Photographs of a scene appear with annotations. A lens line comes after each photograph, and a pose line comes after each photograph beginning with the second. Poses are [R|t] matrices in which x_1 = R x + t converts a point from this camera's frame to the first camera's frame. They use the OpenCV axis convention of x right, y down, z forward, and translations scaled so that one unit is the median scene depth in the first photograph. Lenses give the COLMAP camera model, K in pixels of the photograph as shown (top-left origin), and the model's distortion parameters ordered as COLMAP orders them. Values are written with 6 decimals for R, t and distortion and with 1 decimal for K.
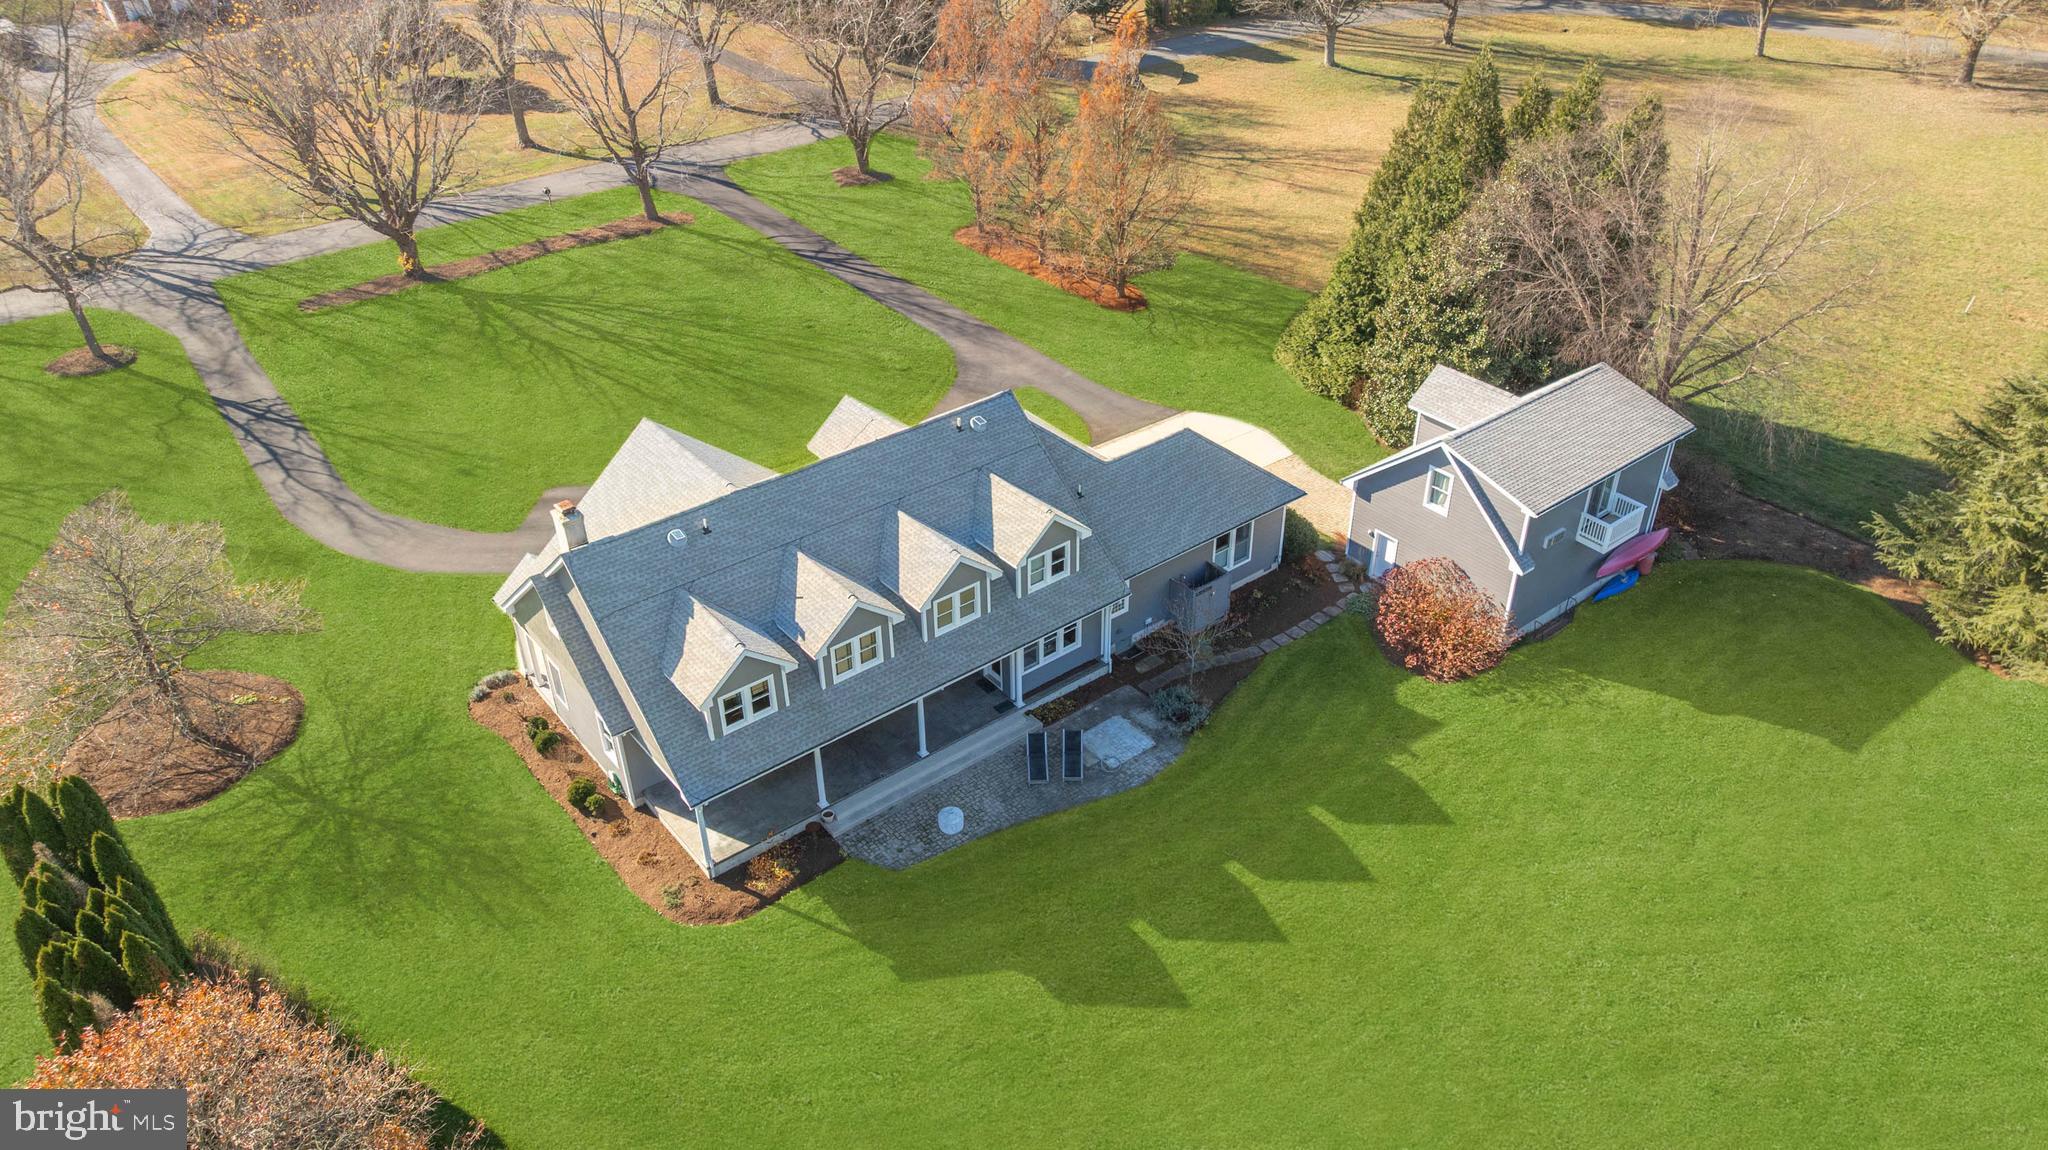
lens RADIAL K [[1454.8, 0, 1024.0], [0, 1454.8, 575.0], [0, 0, 1]] dist [-0.009878, -0.002168]
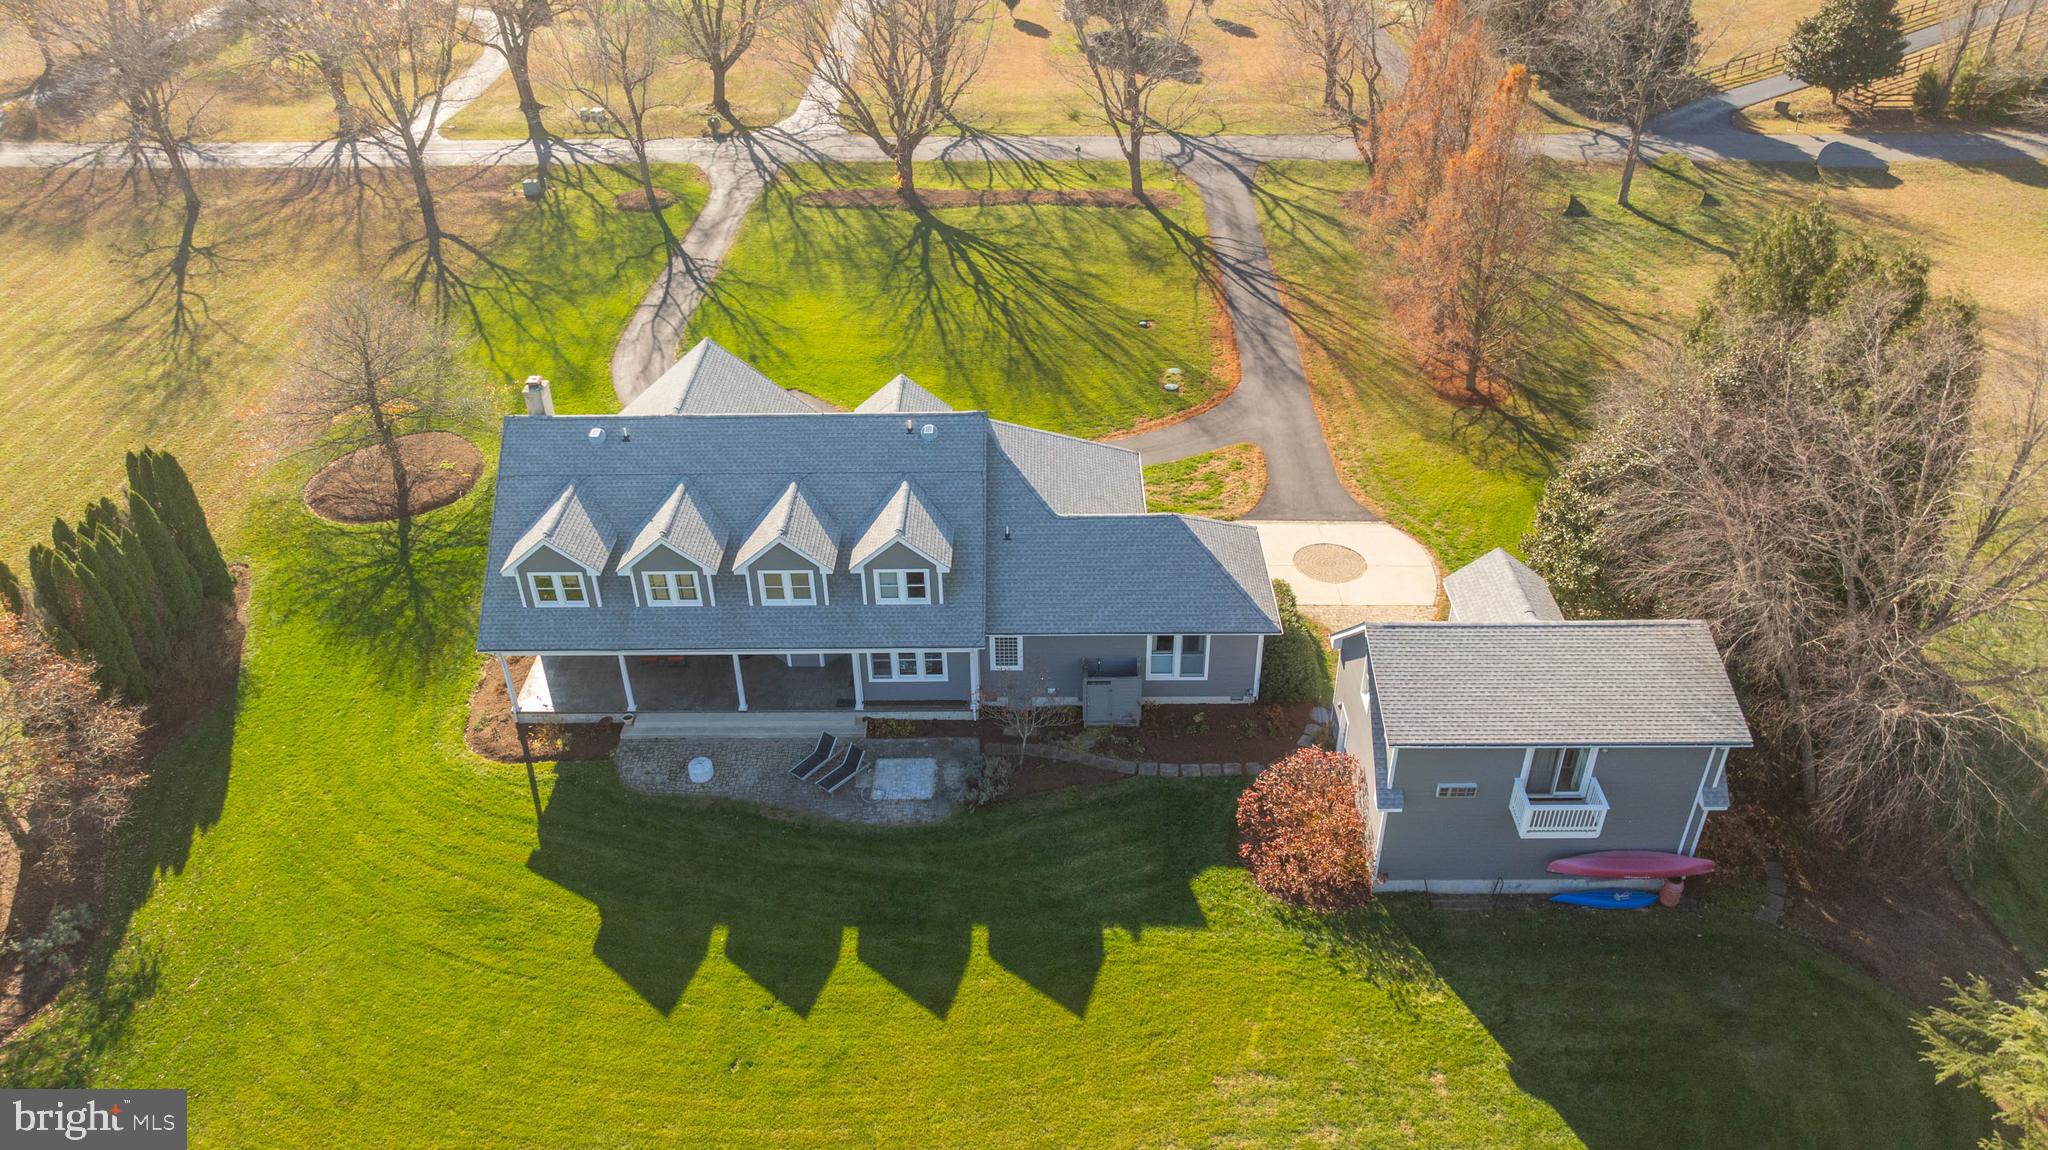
lens RADIAL K [[1454.8, 0, 1024.0], [0, 1454.8, 575.0], [0, 0, 1]] dist [-0.009878, -0.002168]
pose [[0.776487, 0.351468, -0.523009, 0.588872], [-0.346174, 0.931460, 0.112004, -0.150634], [0.526528, 0.094082, 0.844936, 0.204102]]
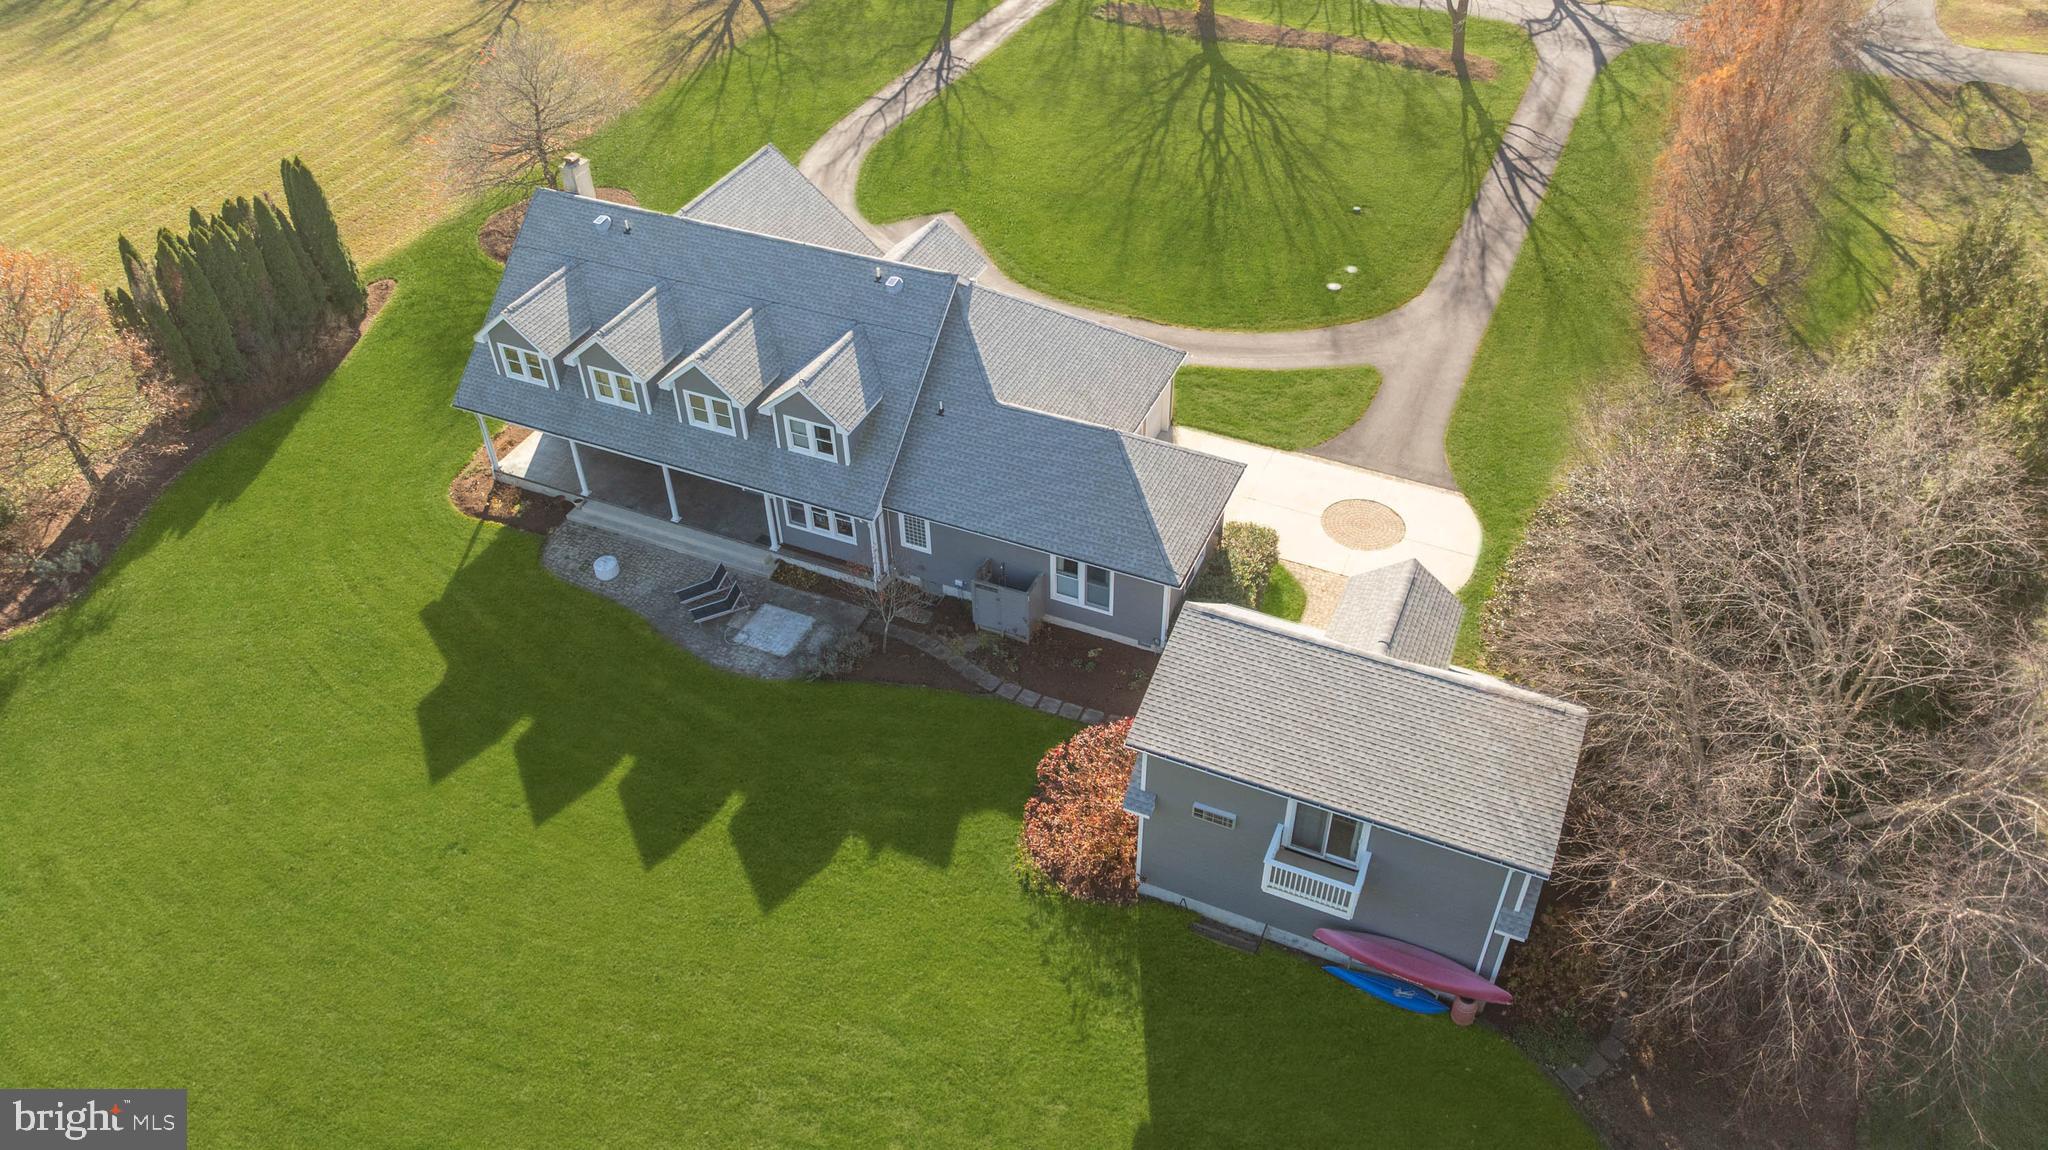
lens RADIAL K [[1455.0, 0, 1024.0], [0, 1455.0, 575.0], [0, 0, 1]] dist [0.001193, -0.059418]
pose [[0.460219, 0.582249, -0.670212, 0.764005], [-0.484700, 0.797257, 0.359788, -0.341369], [0.743817, 0.159270, 0.649129, 0.492222]]
